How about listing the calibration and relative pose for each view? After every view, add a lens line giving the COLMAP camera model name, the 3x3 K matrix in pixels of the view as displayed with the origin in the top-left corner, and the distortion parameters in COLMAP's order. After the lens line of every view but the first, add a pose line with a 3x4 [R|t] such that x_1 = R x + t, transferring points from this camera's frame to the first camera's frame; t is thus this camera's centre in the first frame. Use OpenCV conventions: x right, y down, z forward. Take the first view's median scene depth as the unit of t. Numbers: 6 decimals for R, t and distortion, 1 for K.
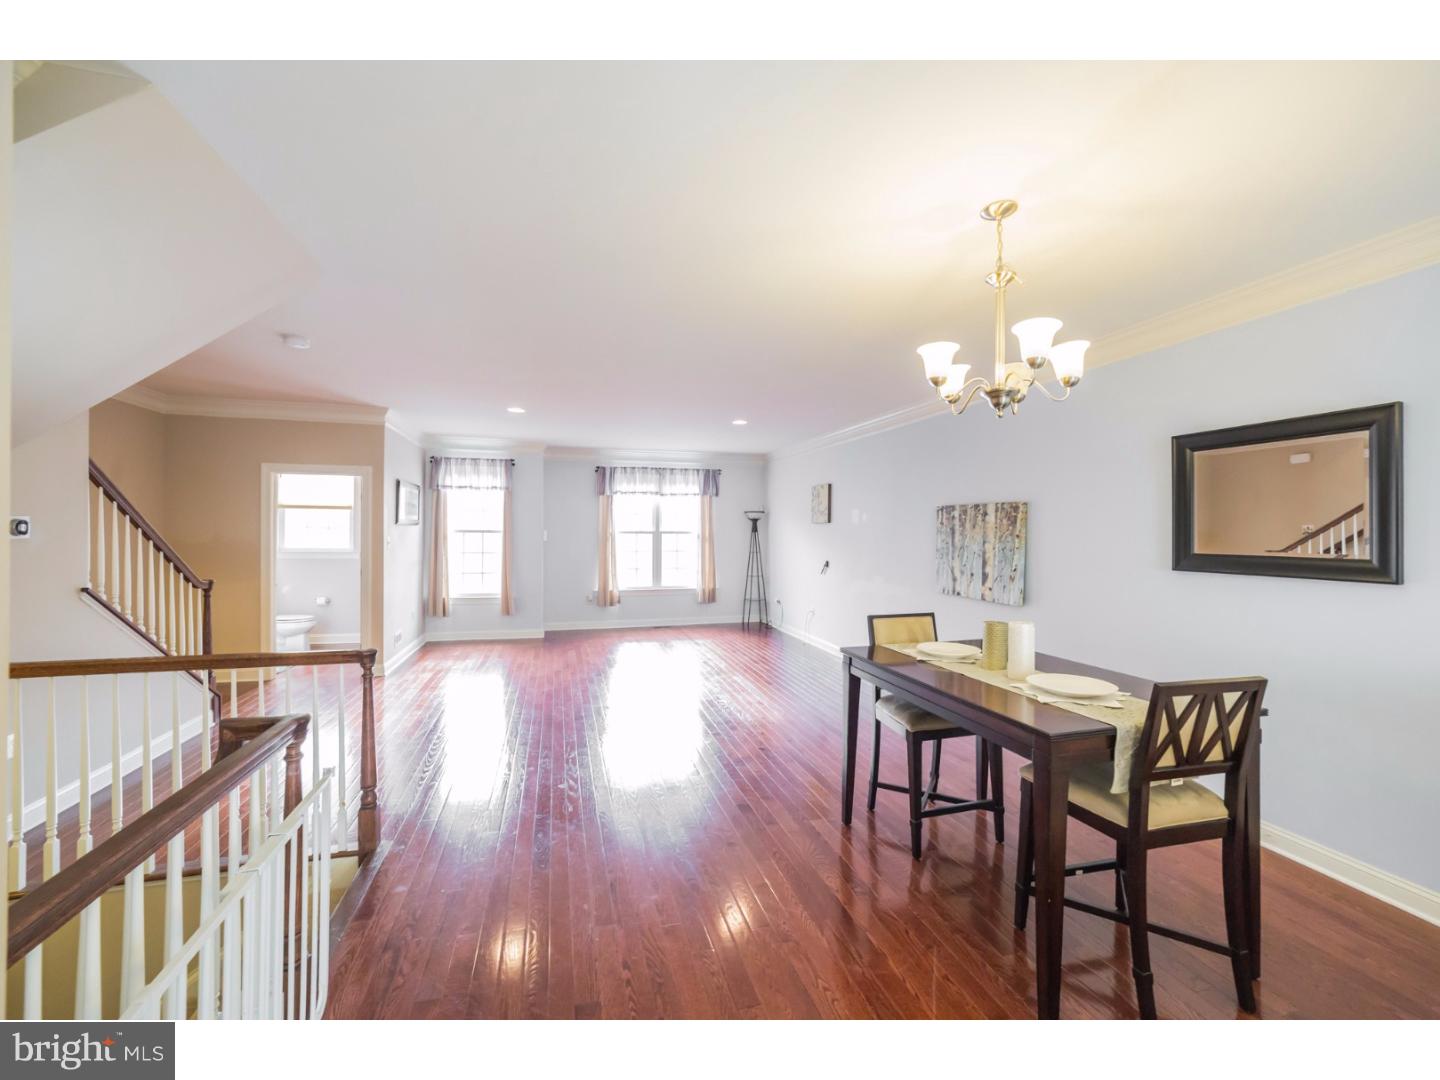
lens RADIAL K [[587.9, 0, 729.5], [0, 587.9, 534.3], [0, 0, 1]] dist [-0.015593, 0.000029]
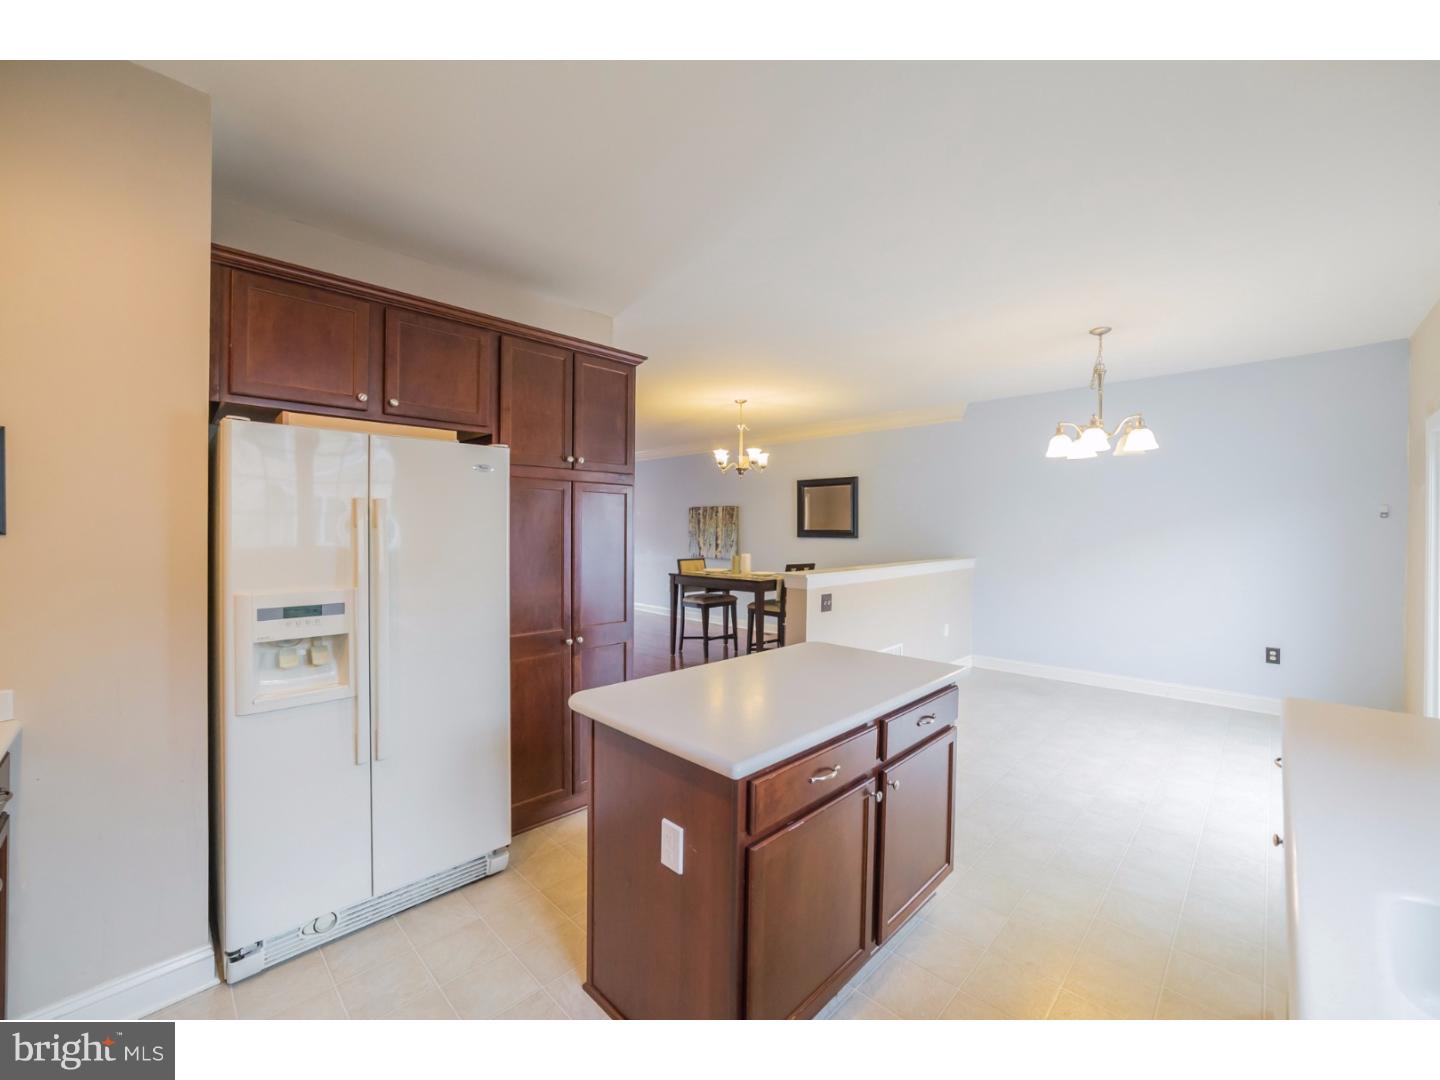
lens RADIAL K [[587.9, 0, 720.7], [0, 587.9, 539.9], [0, 0, 1]] dist [-0.015593, 0.000029]
pose [[0.881895, -0.010067, 0.471338, -0.444418], [0.001162, 0.999815, 0.019181, 0.018399], [-0.471444, -0.016368, 0.881744, -0.668728]]
